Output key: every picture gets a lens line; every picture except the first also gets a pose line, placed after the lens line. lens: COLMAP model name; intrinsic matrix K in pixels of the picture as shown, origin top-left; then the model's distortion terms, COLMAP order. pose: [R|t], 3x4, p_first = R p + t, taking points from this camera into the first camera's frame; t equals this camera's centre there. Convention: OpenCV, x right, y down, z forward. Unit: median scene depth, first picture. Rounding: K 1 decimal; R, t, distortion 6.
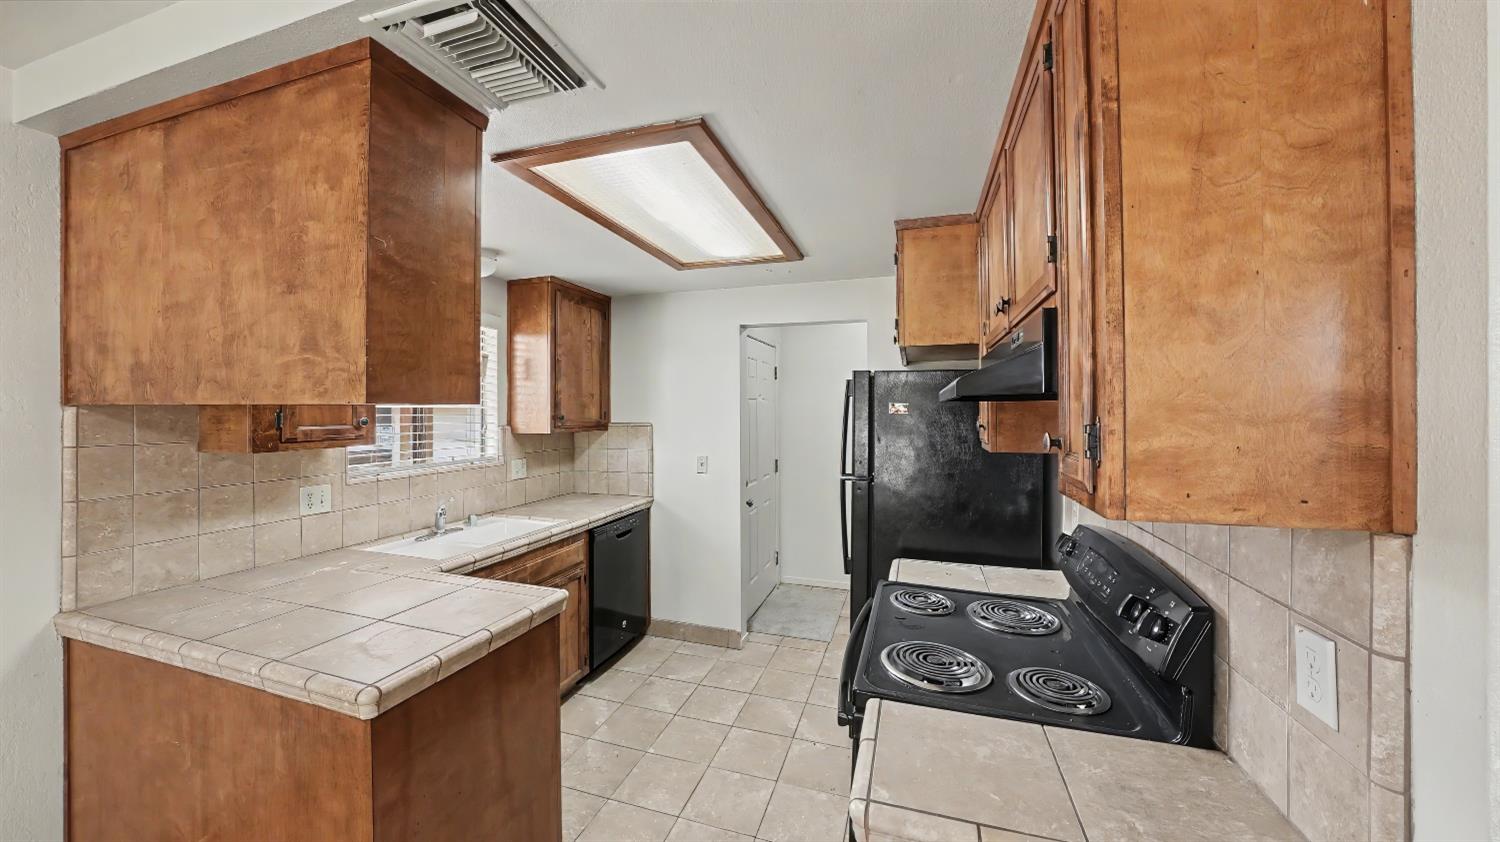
lens RADIAL K [[523.2, 0, 749.8], [0, 523.2, 409.2], [0, 0, 1]] dist [-0.034295, 0.007479]
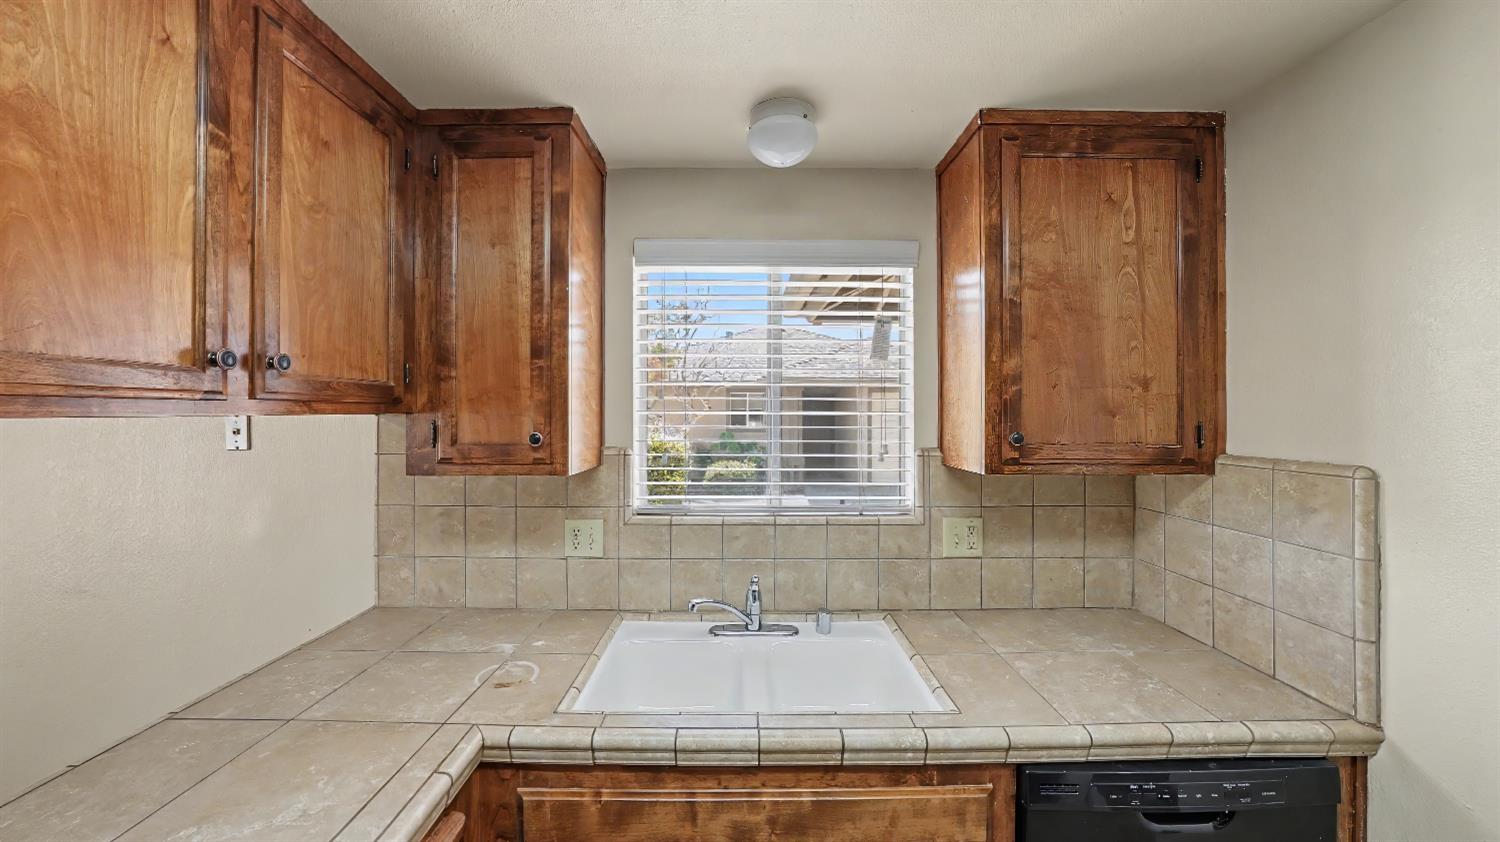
lens RADIAL K [[523.2, 0, 749.8], [0, 523.2, 409.2], [0, 0, 1]] dist [-0.034295, 0.007479]
pose [[0.299710, -0.006042, -0.954011, -0.066231], [0.002181, 0.999982, -0.005648, -0.012956], [0.954028, -0.000388, 0.299717, 1.541223]]
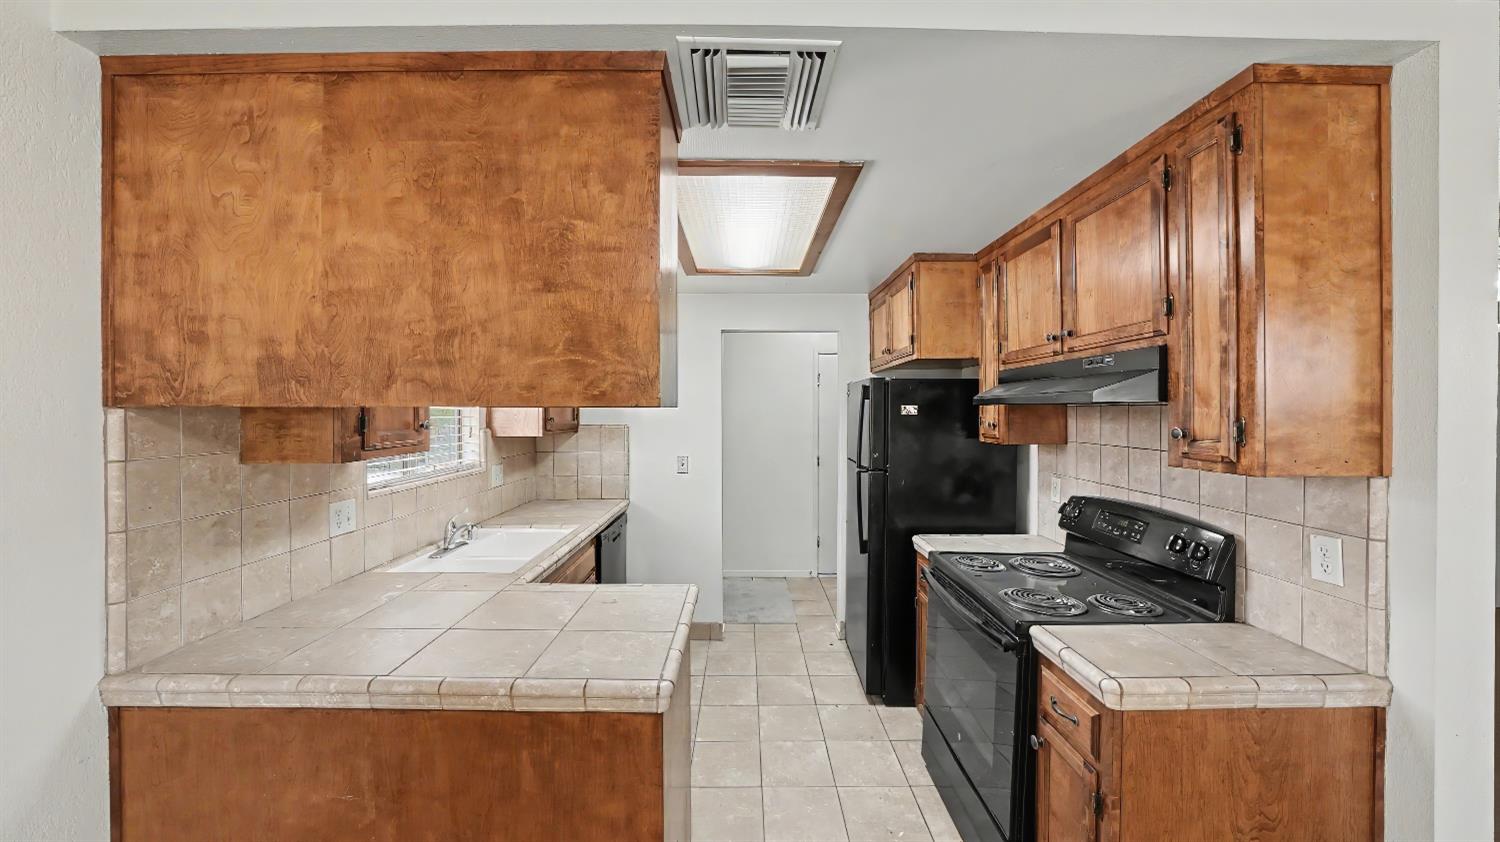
lens RADIAL K [[527.9, 0, 749.6], [0, 527.9, 412.2], [0, 0, 1]] dist [-0.033985, 0.007914]
pose [[0.950141, -0.001236, 0.311819, -0.724959], [-0.000323, 0.999988, 0.004948, -0.004441], [-0.311822, -0.004802, 0.950129, -0.047030]]
